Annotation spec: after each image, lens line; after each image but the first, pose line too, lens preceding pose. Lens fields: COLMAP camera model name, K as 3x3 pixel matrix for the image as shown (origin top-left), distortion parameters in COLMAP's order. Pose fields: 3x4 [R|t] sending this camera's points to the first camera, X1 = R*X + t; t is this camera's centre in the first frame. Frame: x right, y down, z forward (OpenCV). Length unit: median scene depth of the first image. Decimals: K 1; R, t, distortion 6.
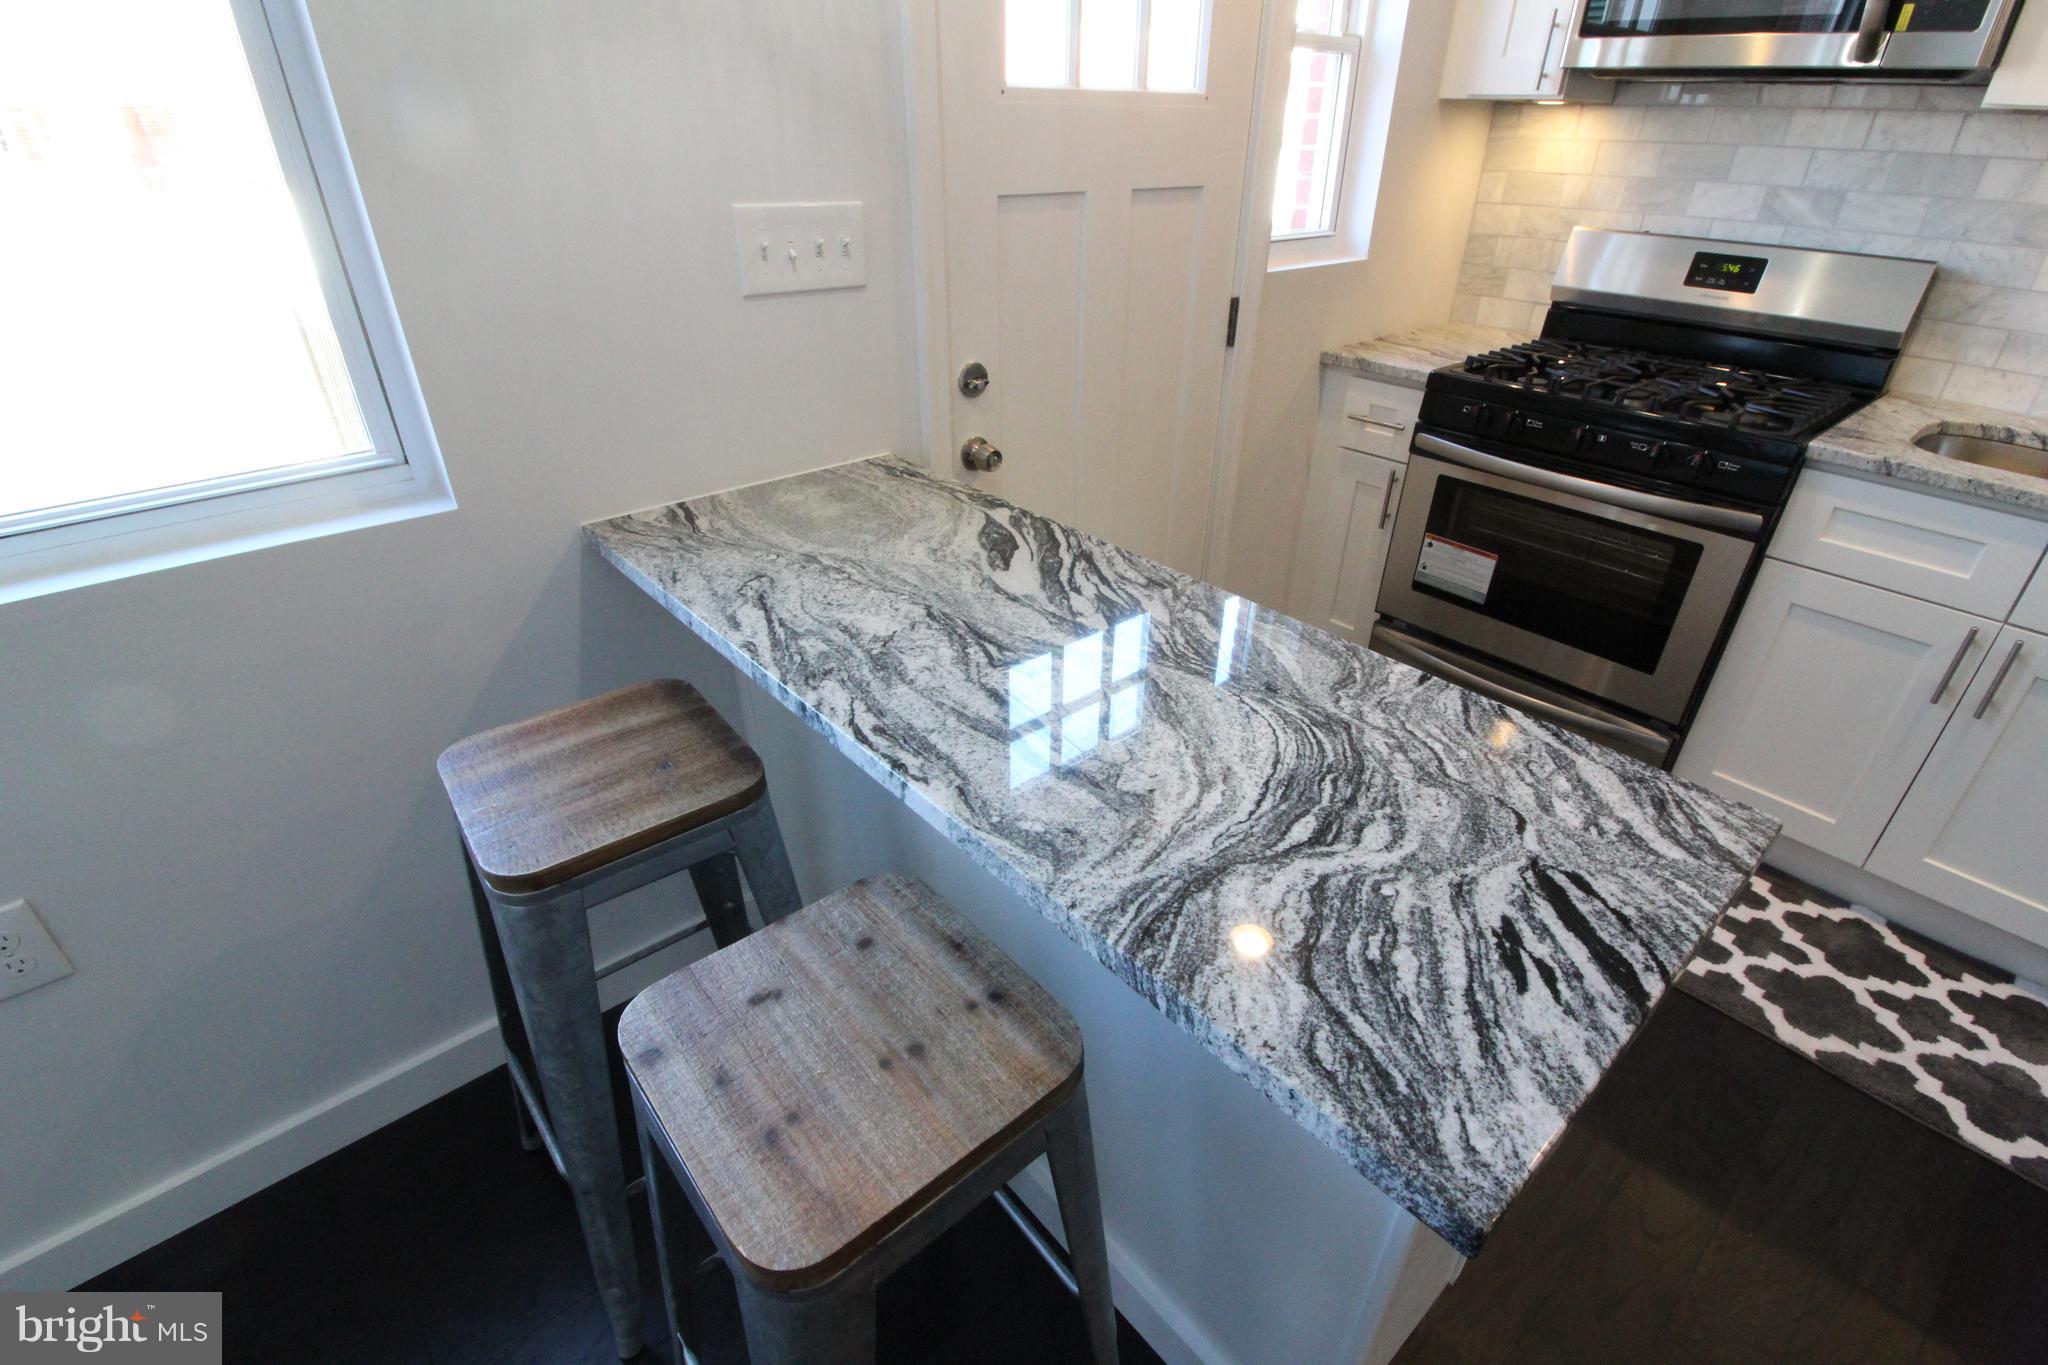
lens RADIAL K [[961.9, 0, 1025.7], [0, 961.9, 685.0], [0, 0, 1]] dist [-0.002014, -0.010489]
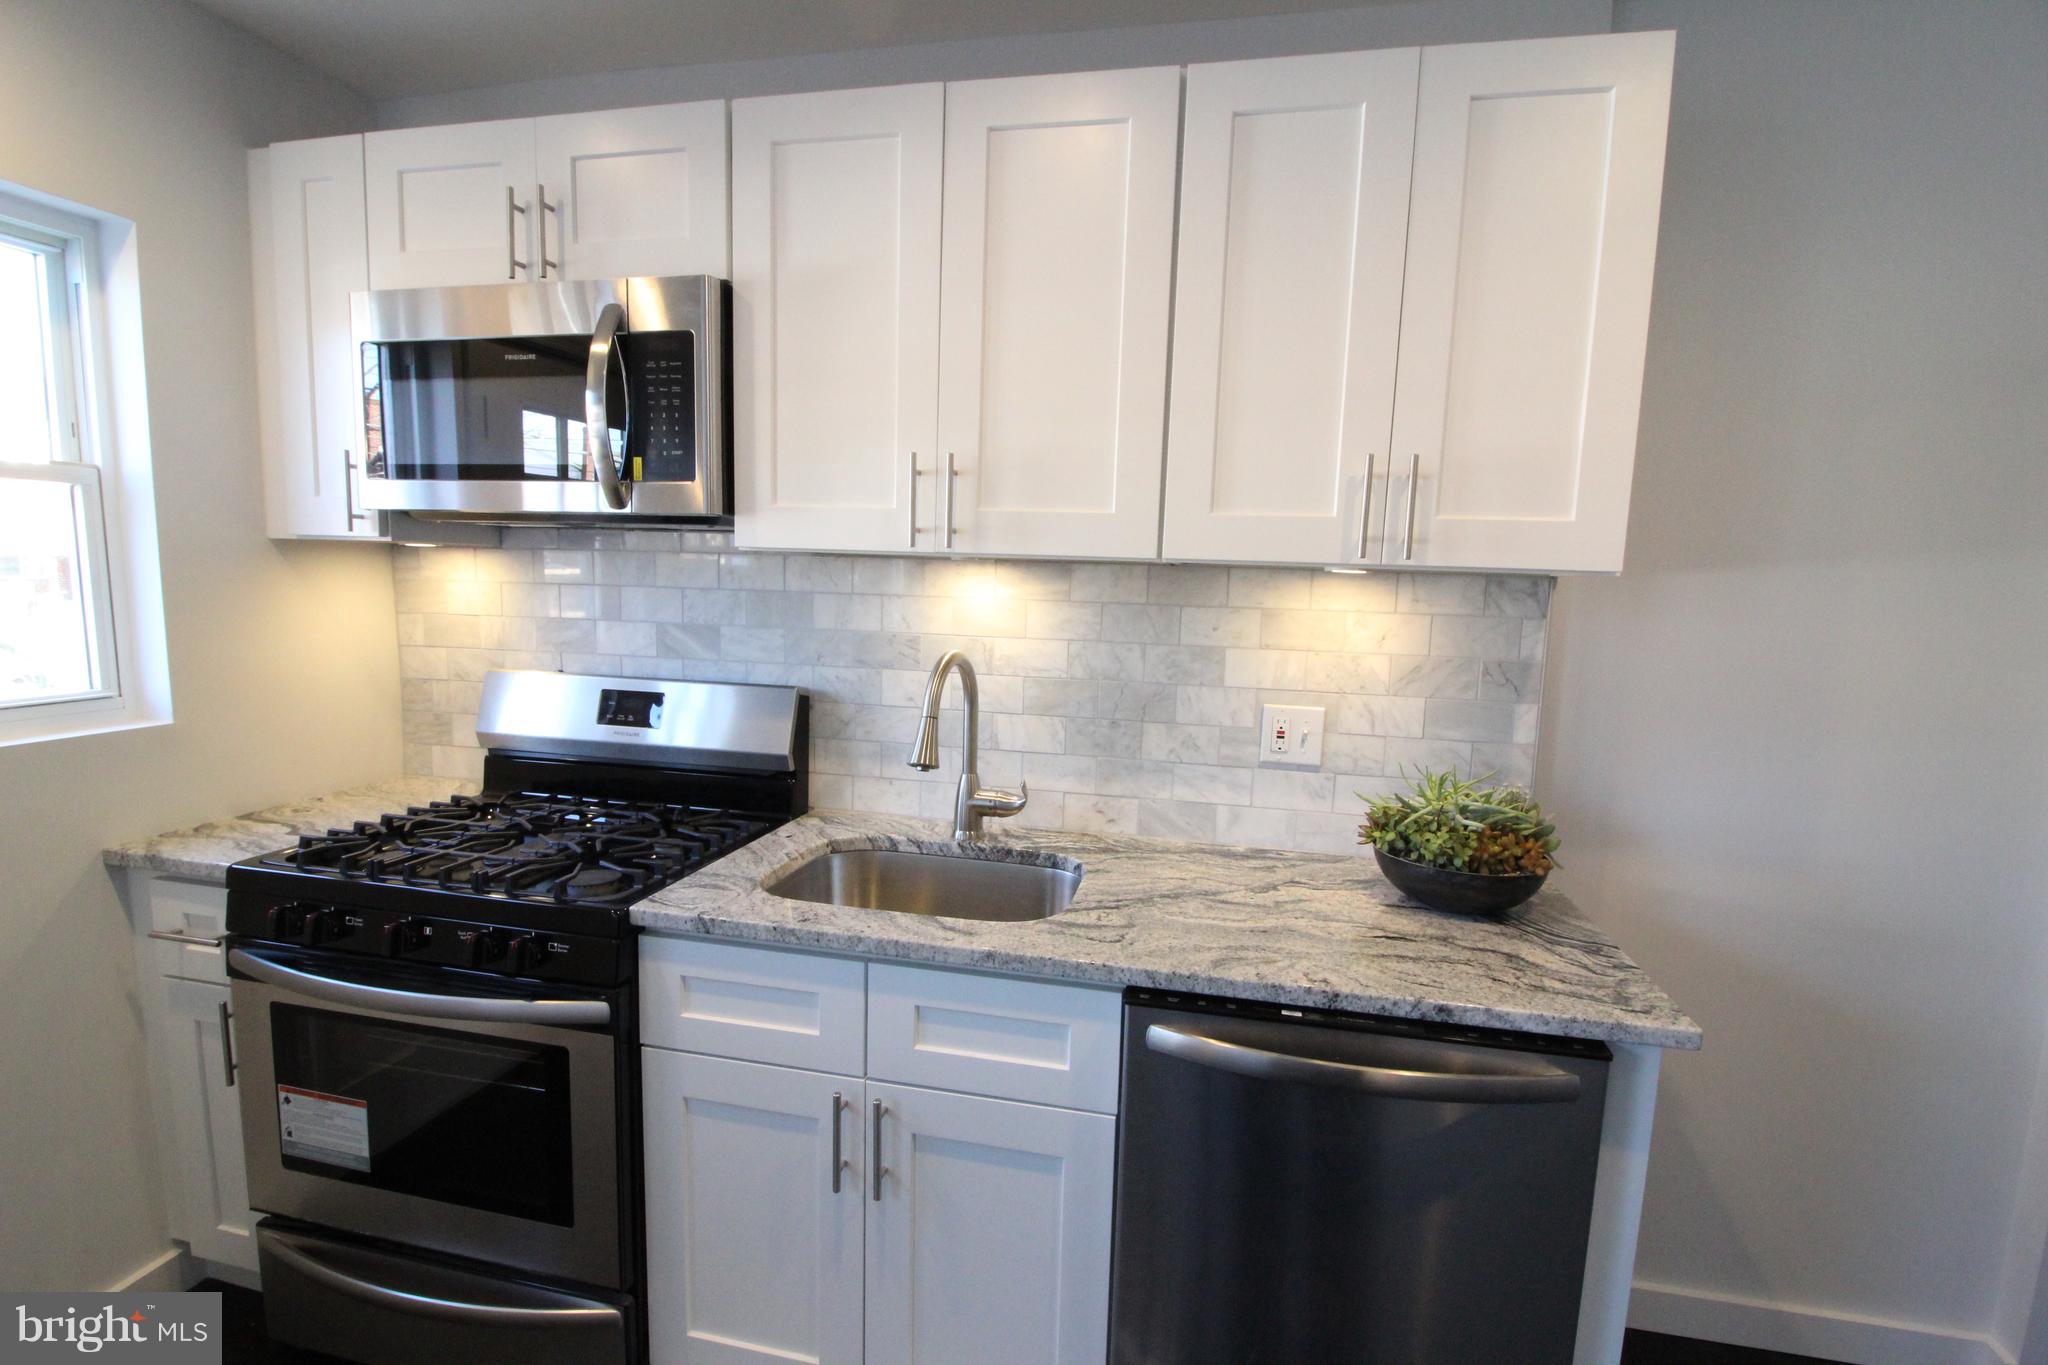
lens RADIAL K [[961.9, 0, 1022.9], [0, 961.9, 682.2], [0, 0, 1]] dist [-0.002014, -0.010489]
pose [[0.802081, -0.054786, 0.594697, 0.483796], [0.286571, 0.908961, -0.302767, -0.064291], [-0.523968, 0.413266, 0.744761, 0.097427]]
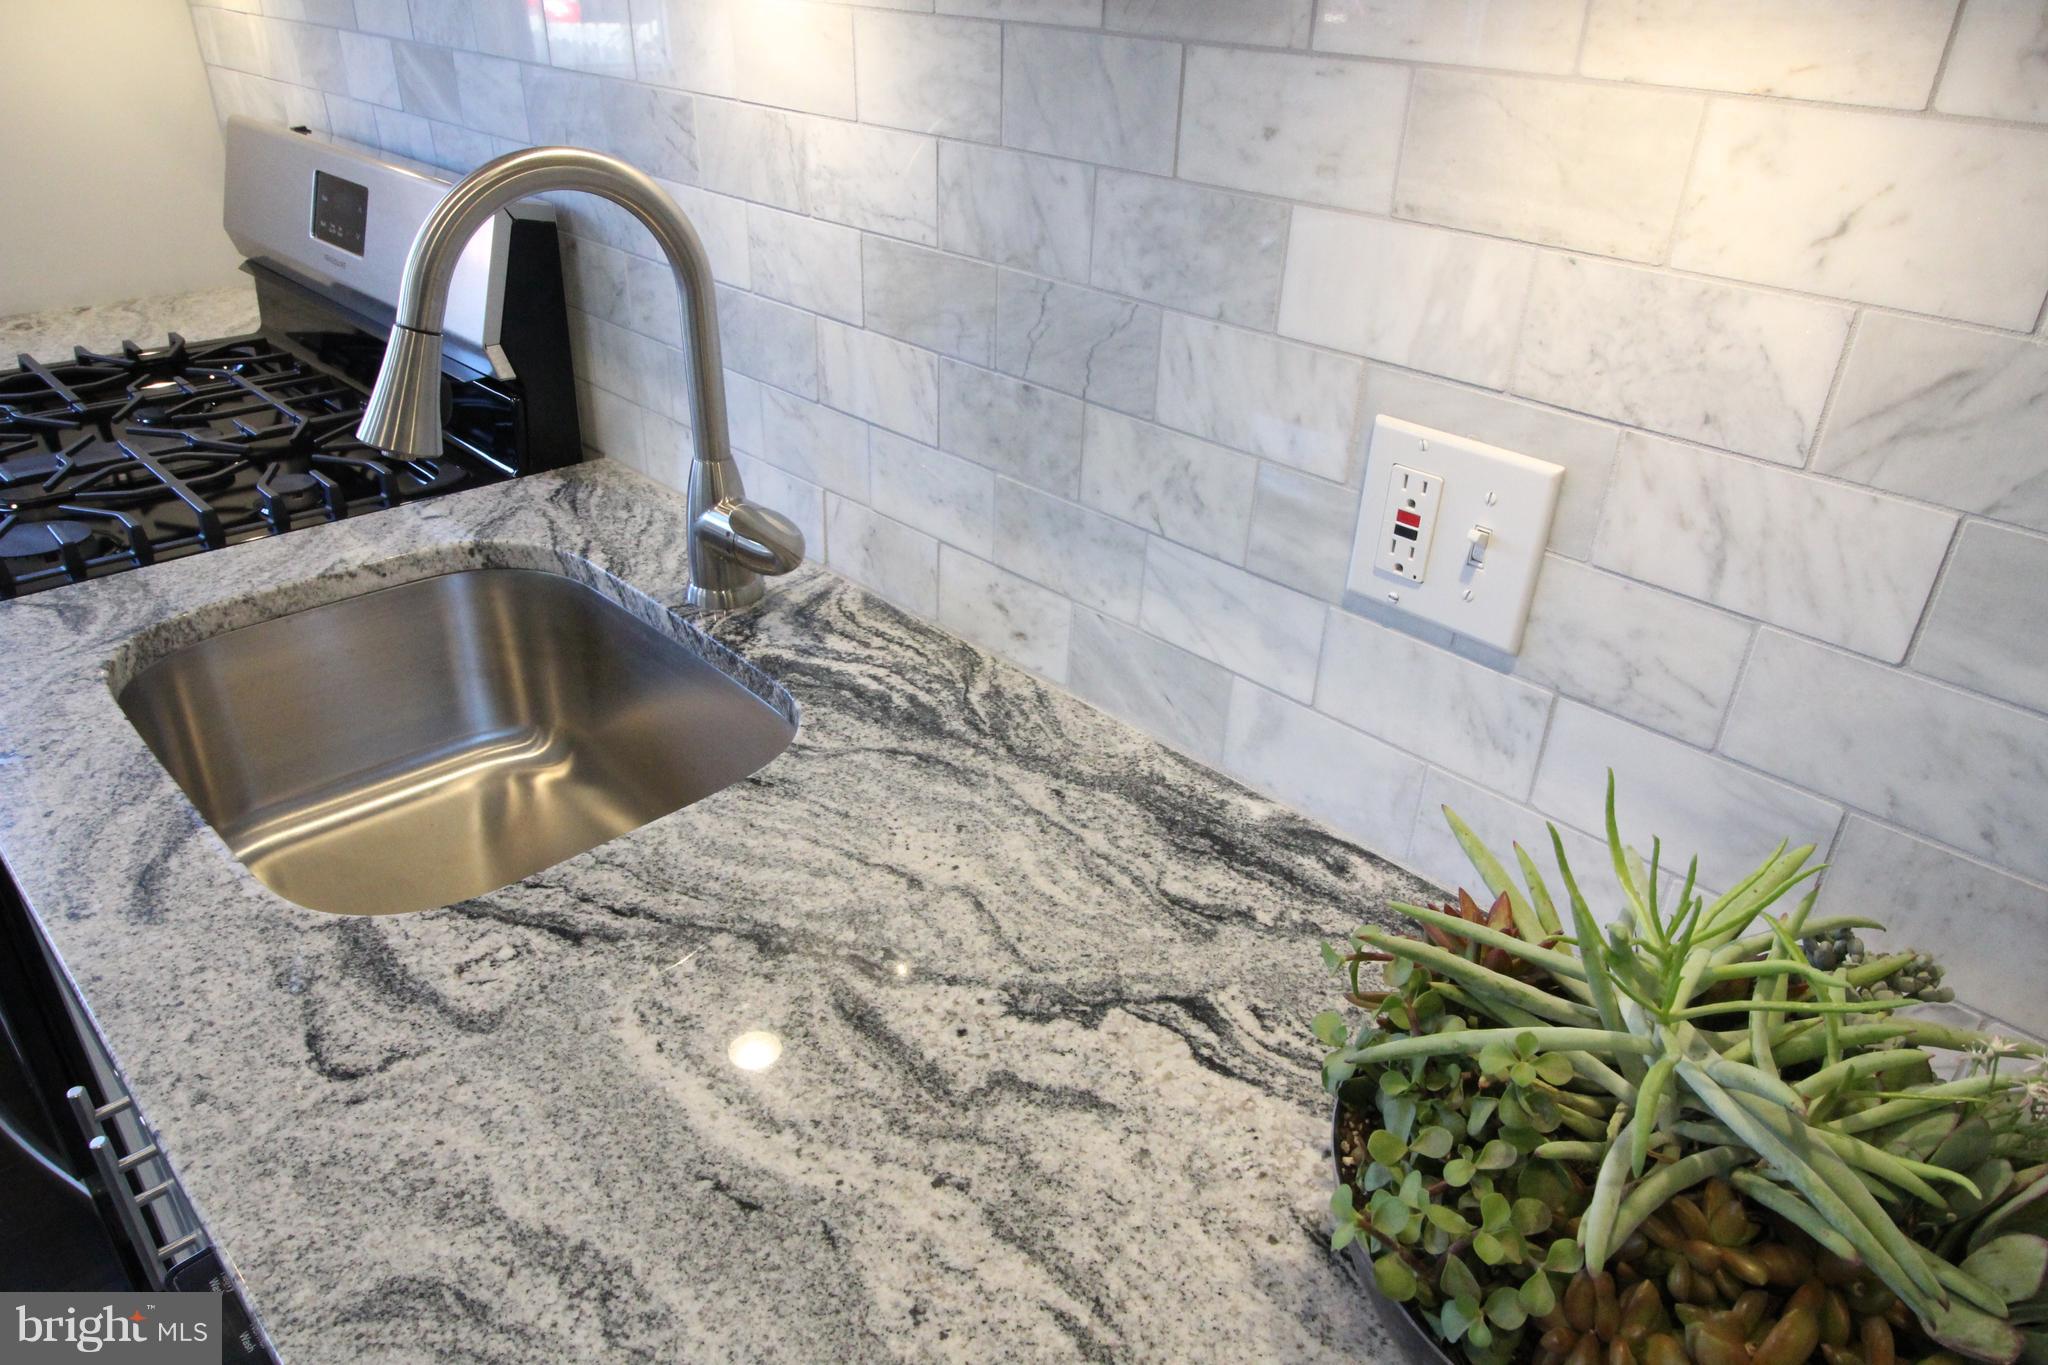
lens RADIAL K [[1357.1, 0, 1026.0], [0, 1357.1, 687.3], [0, 0, 1]] dist [0.004580, 0.000066]
pose [[0.996918, -0.015531, 0.076899, 1.016920], [0.017363, 0.999580, -0.023219, -0.160016], [-0.076506, 0.024482, 0.996769, 0.270042]]
